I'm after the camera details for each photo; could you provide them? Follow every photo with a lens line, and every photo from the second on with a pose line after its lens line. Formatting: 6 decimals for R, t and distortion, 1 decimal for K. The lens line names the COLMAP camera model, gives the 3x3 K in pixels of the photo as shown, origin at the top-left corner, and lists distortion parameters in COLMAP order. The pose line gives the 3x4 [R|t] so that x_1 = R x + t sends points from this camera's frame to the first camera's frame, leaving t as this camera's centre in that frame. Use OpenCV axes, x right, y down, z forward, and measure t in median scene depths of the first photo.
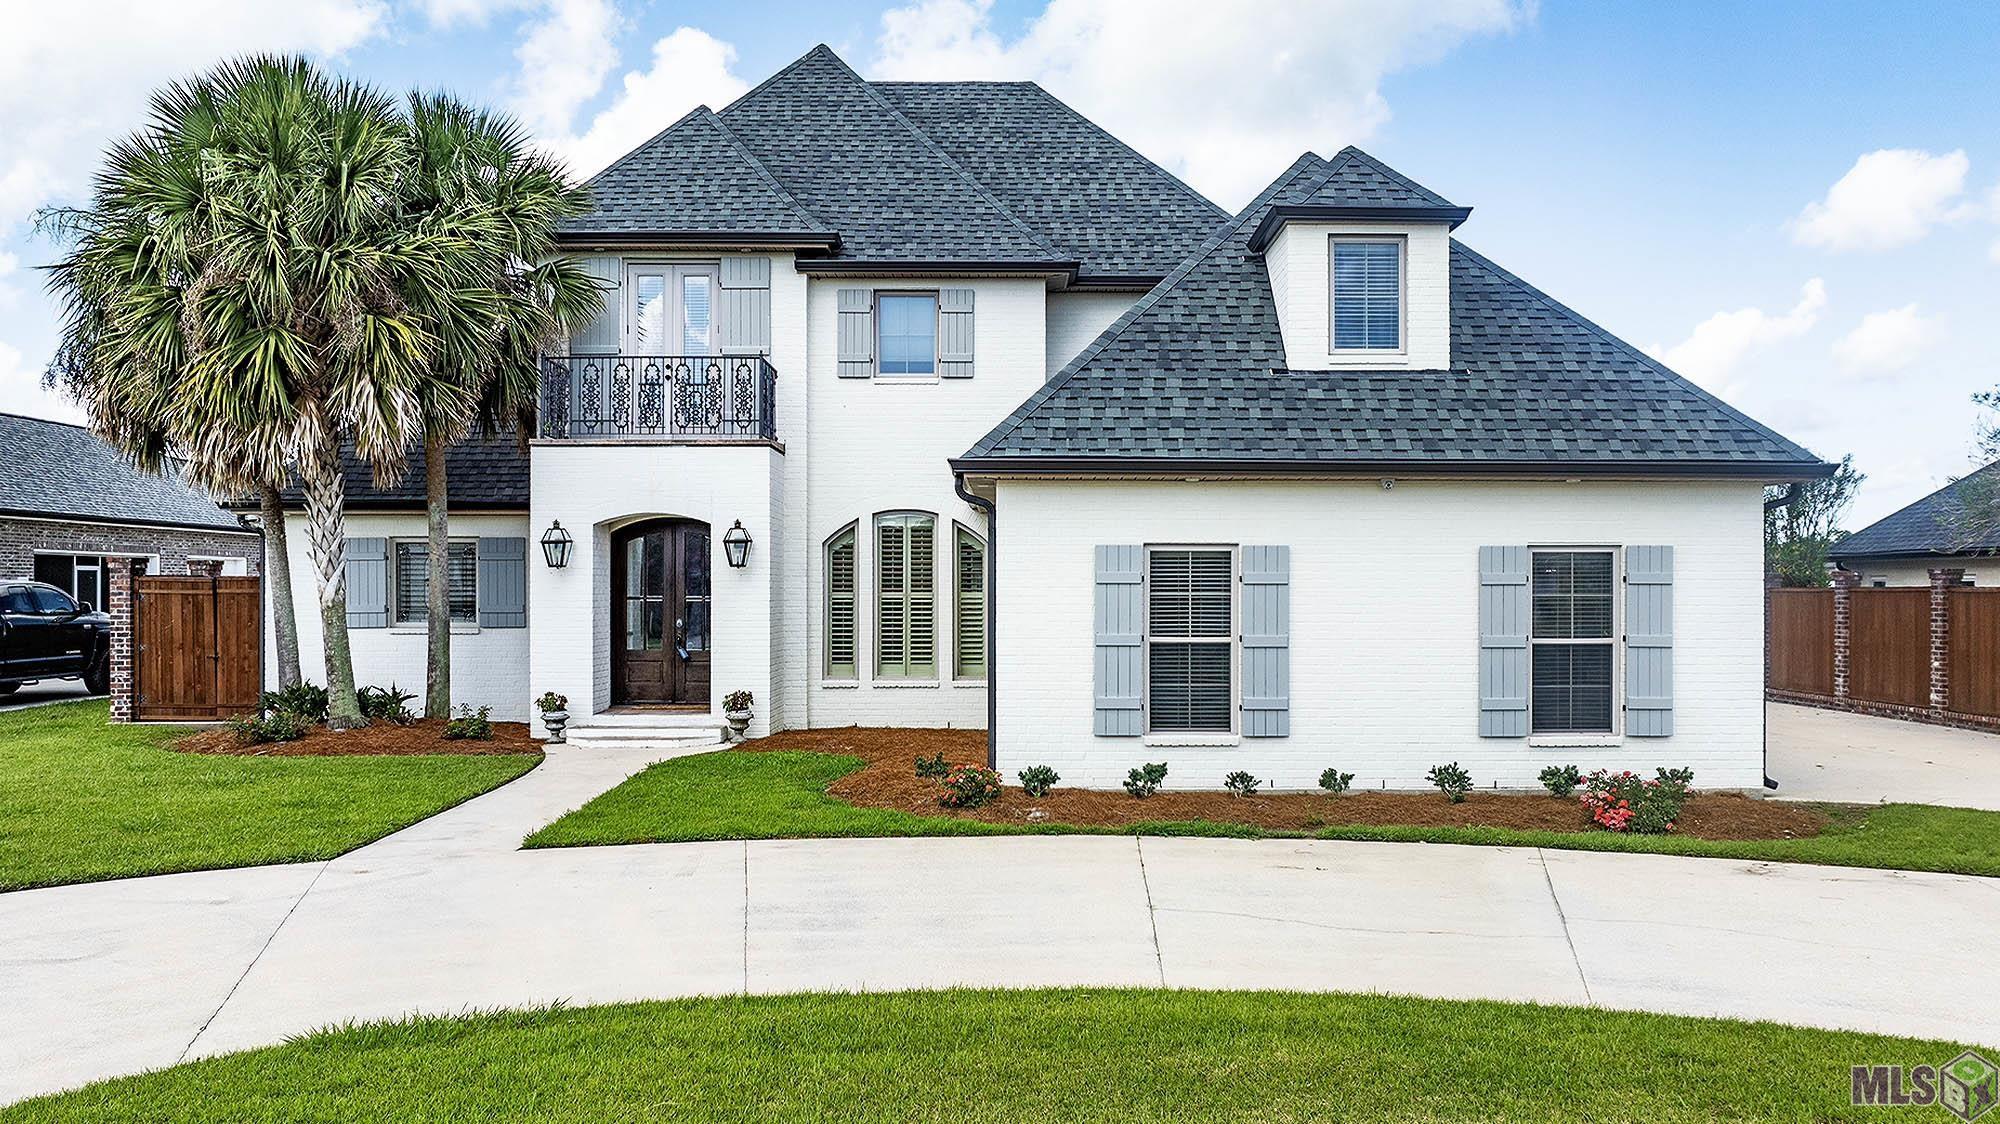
lens RADIAL K [[1404.5, 0, 1000.0], [0, 1404.5, 562.0], [0, 0, 1]] dist [-0.008737, -0.003279]
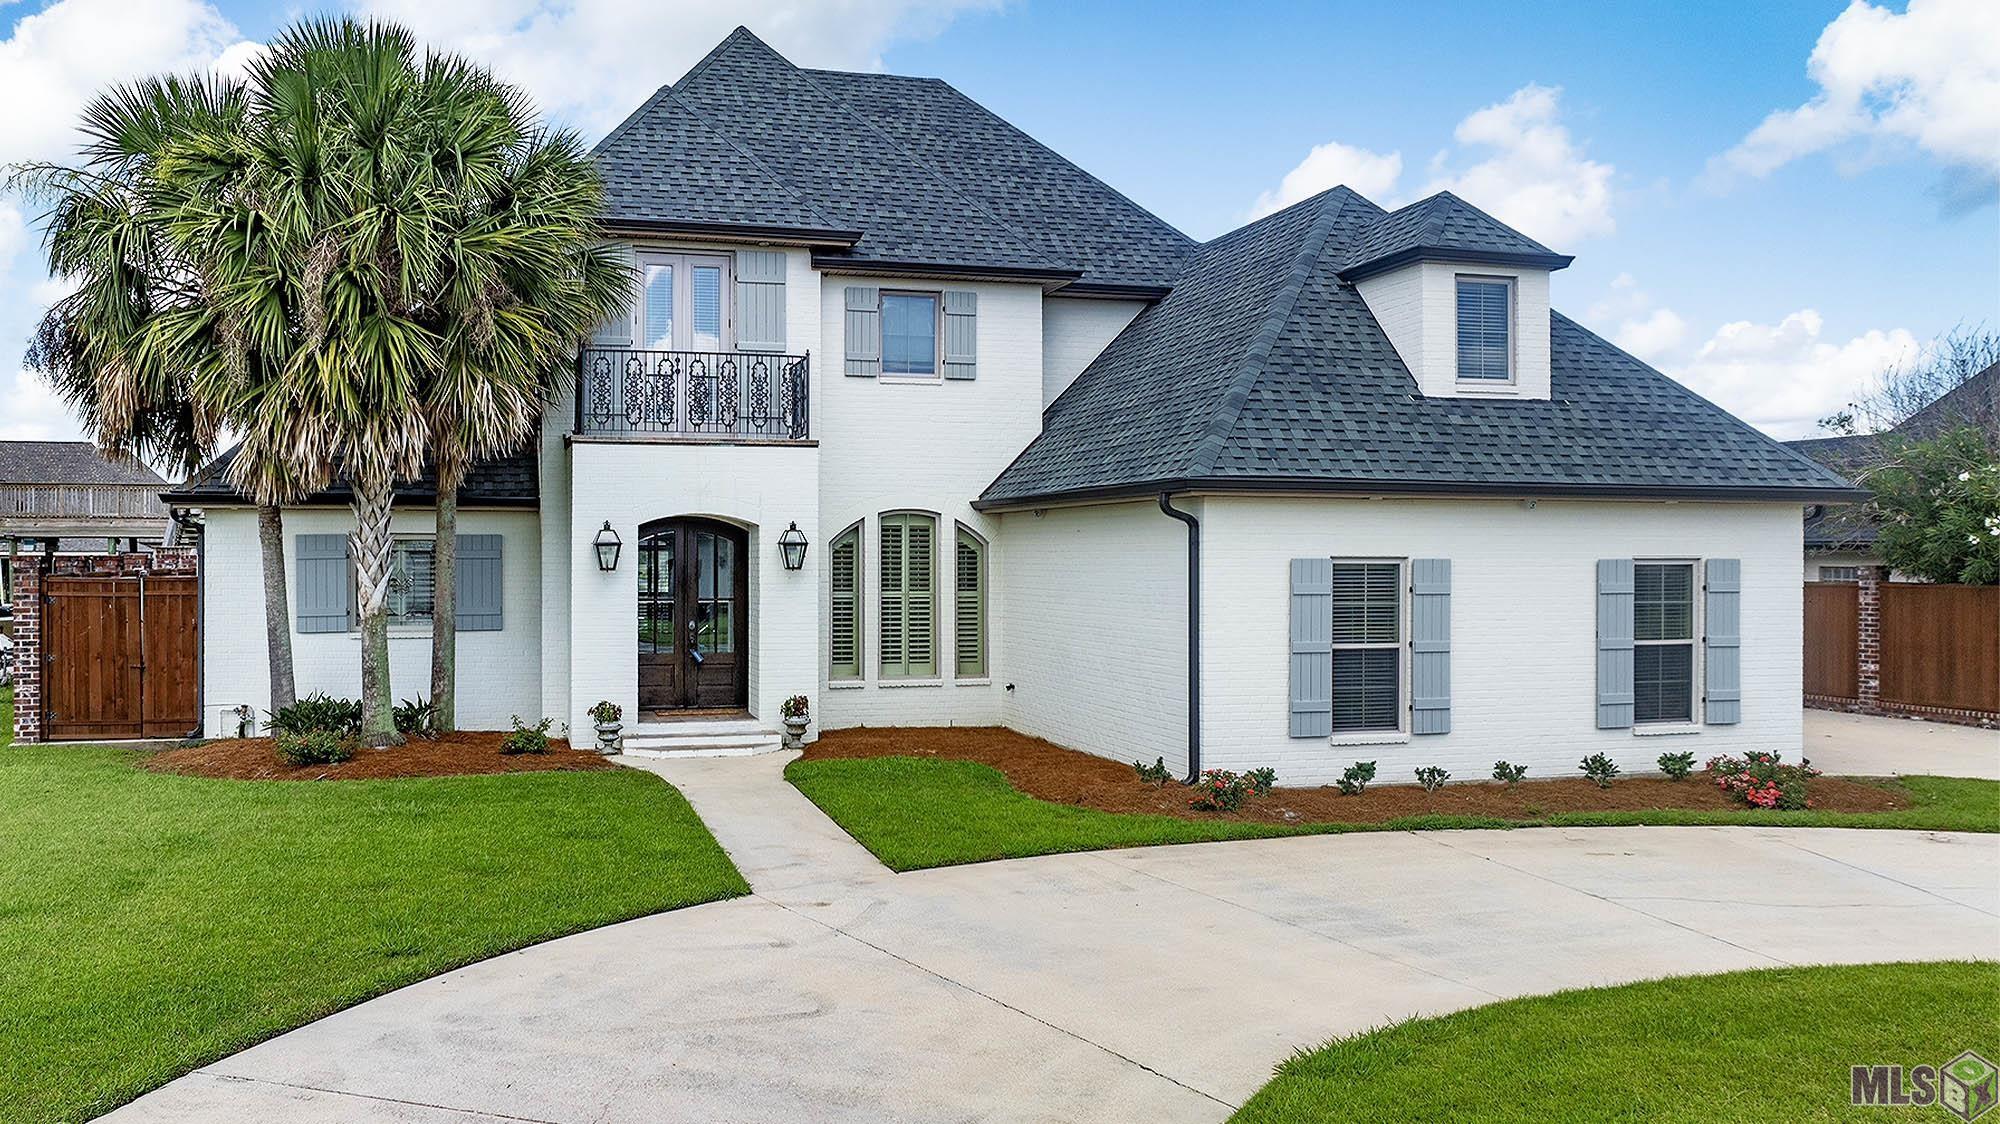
lens RADIAL K [[1413.8, 0, 1000.4], [0, 1413.8, 547.5], [0, 0, 1]] dist [-0.017382, 0.000872]
pose [[0.974132, 0.002832, 0.225960, -0.270316], [-0.003732, 0.999987, 0.003557, -0.016327], [-0.225947, -0.004308, 0.974130, 0.002578]]
